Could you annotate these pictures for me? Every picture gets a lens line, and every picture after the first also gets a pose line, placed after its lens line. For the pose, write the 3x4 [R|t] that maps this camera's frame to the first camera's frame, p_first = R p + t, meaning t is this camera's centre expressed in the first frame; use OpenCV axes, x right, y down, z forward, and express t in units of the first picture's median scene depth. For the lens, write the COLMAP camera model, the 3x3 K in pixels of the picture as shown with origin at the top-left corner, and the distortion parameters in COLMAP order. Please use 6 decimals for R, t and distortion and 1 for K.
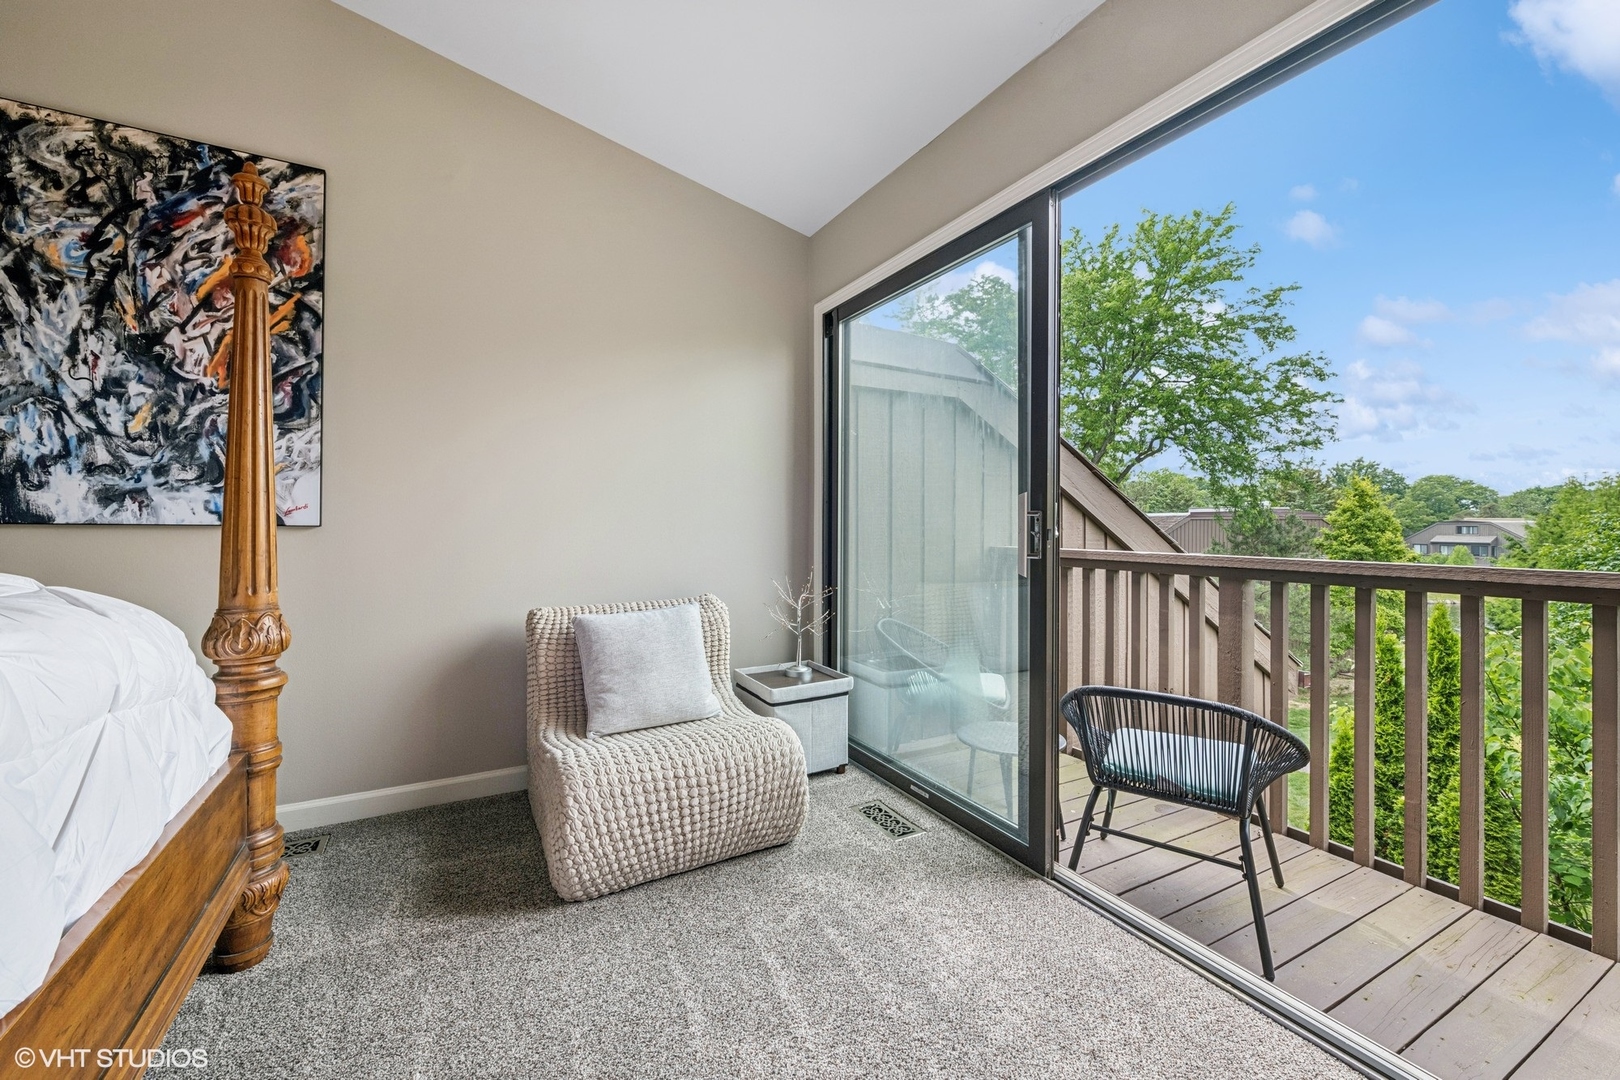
lens RADIAL K [[662.6, 0, 812.4], [0, 662.6, 528.5], [0, 0, 1]] dist [-0.008496, 0.000251]
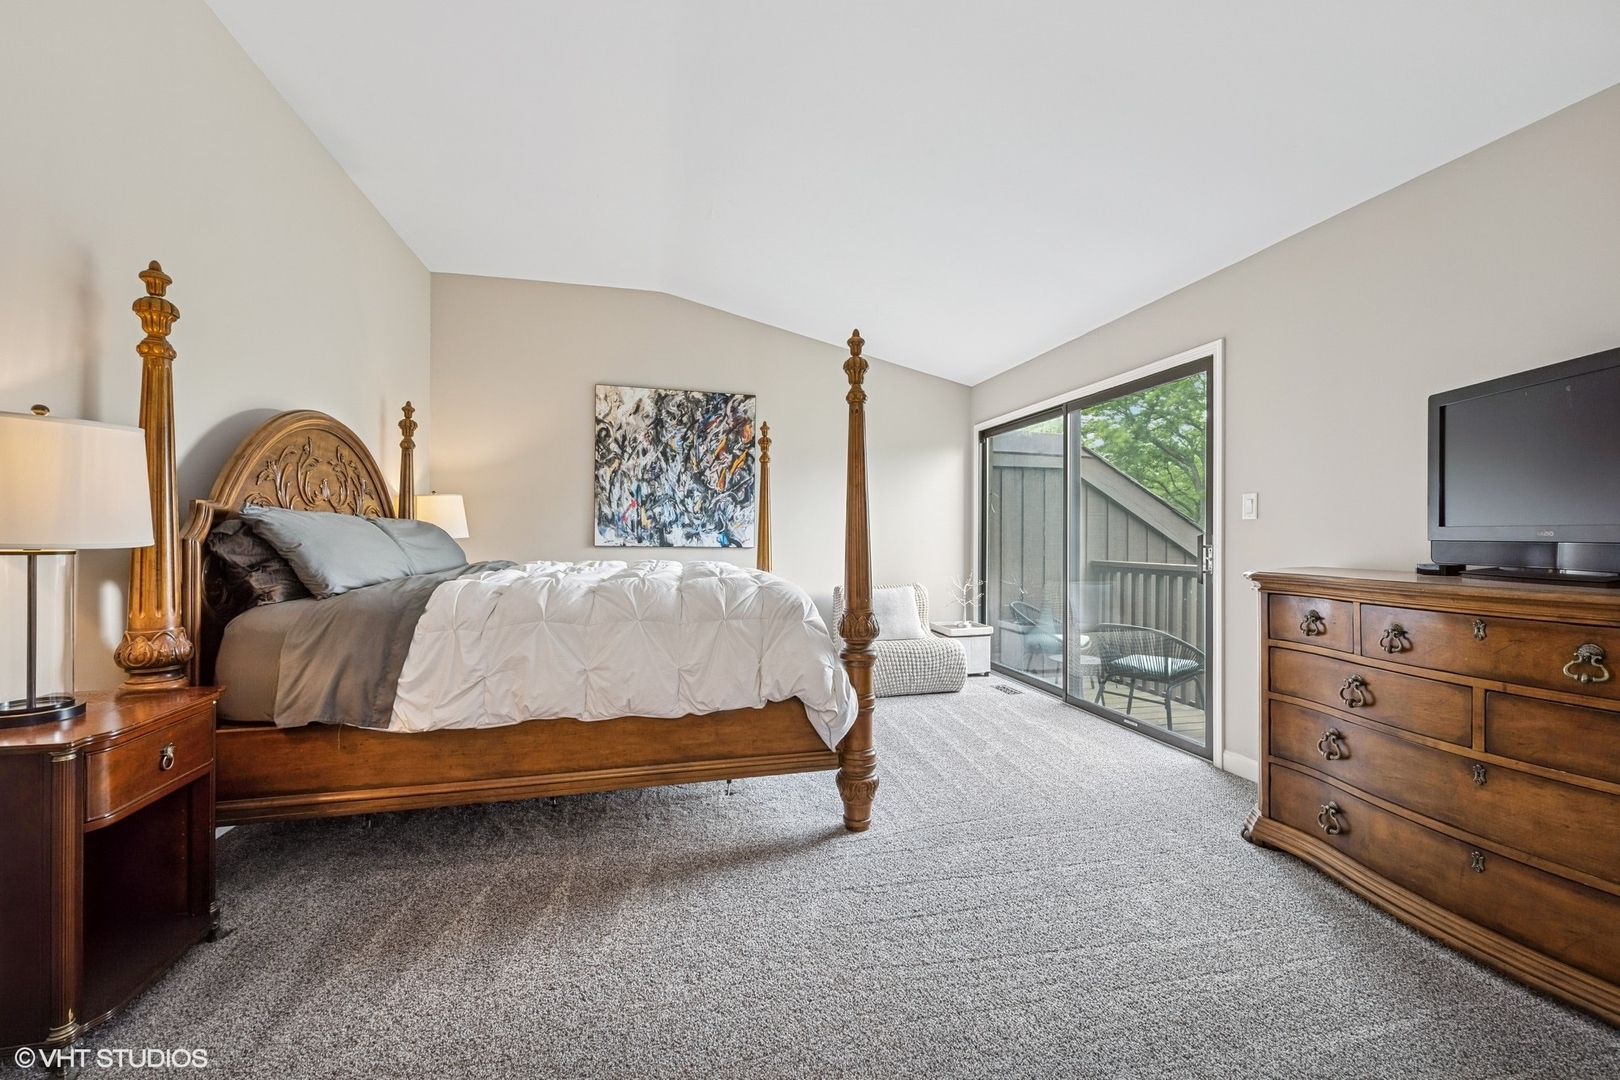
lens RADIAL K [[662.6, 0, 808.9], [0, 662.6, 535.4], [0, 0, 1]] dist [-0.008496, 0.000251]
pose [[0.963912, 0.000899, -0.266221, 0.058748], [-0.003522, 0.999950, -0.009375, -0.021565], [0.266200, 0.009974, 0.963866, -1.041294]]
